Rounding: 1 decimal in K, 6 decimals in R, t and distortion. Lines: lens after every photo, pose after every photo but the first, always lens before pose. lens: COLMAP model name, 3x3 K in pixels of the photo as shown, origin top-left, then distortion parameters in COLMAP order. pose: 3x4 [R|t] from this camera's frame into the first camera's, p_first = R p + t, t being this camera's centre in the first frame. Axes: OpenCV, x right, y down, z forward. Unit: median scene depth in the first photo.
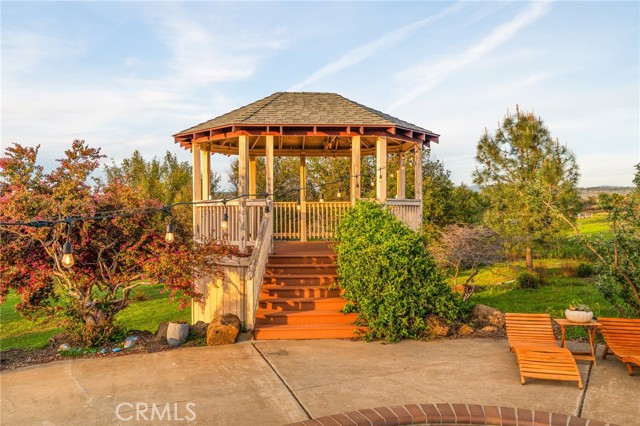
lens RADIAL K [[515.5, 0, 320.0], [0, 515.5, 212.3], [0, 0, 1]] dist [0.004594, 0.002083]
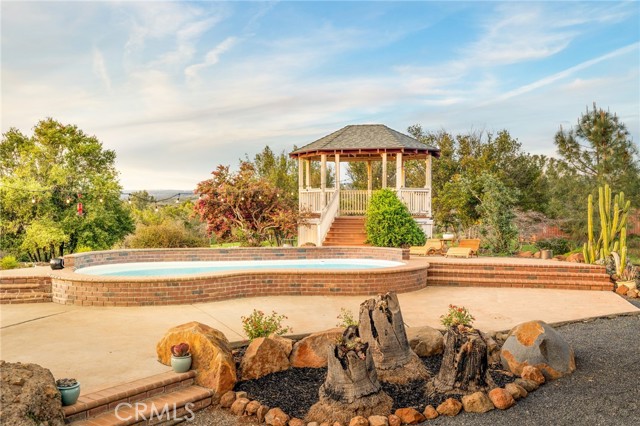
lens RADIAL K [[591.9, 0, 320.1], [0, 591.9, 212.0], [0, 0, 1]] dist [0.003562, 0.000000]
pose [[0.968747, 0.003784, -0.248022, 0.377186], [-0.001283, 0.999947, 0.010244, 0.038789], [0.248048, -0.009605, 0.968700, -1.097716]]
